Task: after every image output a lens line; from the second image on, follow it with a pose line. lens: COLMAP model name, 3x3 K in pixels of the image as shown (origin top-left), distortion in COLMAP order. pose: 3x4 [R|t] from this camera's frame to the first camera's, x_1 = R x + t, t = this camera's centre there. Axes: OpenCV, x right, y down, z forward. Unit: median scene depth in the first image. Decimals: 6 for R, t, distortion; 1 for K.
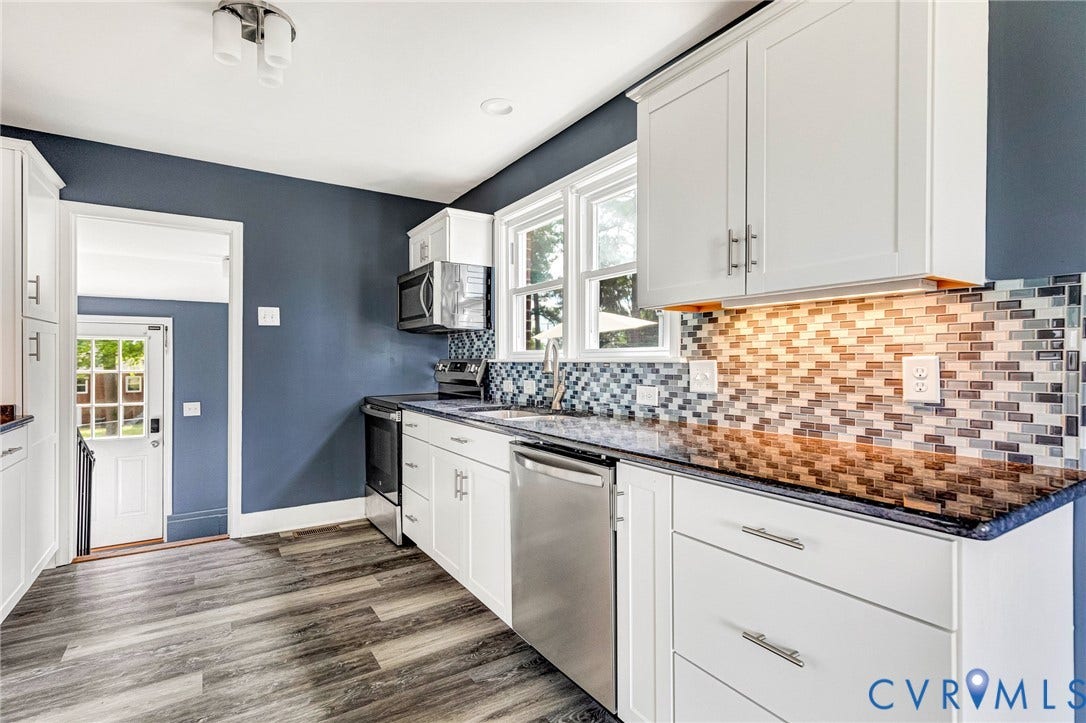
lens RADIAL K [[507.2, 0, 552.9], [0, 507.2, 363.2], [0, 0, 1]] dist [0.012116, -0.001978]
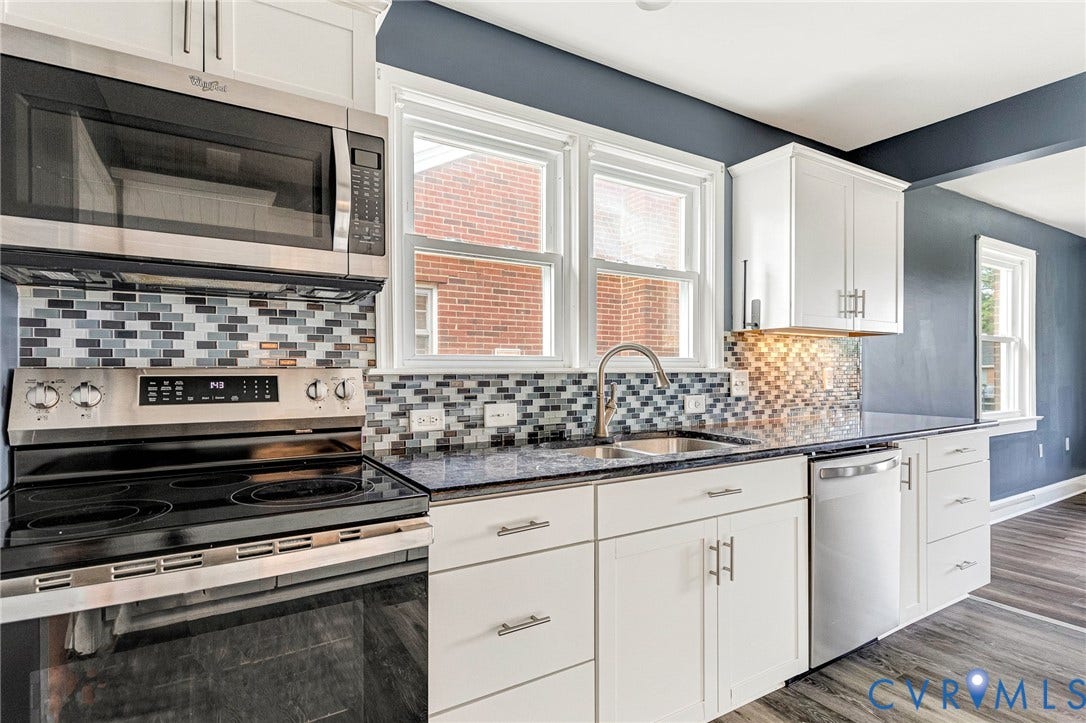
lens RADIAL K [[530.8, 0, 538.2], [0, 530.8, 370.1], [0, 0, 1]] dist [0.013223, -0.000821]
pose [[0.065567, -0.001092, 0.997848, -0.815927], [0.005484, 0.999985, 0.000734, -0.007957], [-0.997833, 0.005424, 0.065572, 1.097195]]
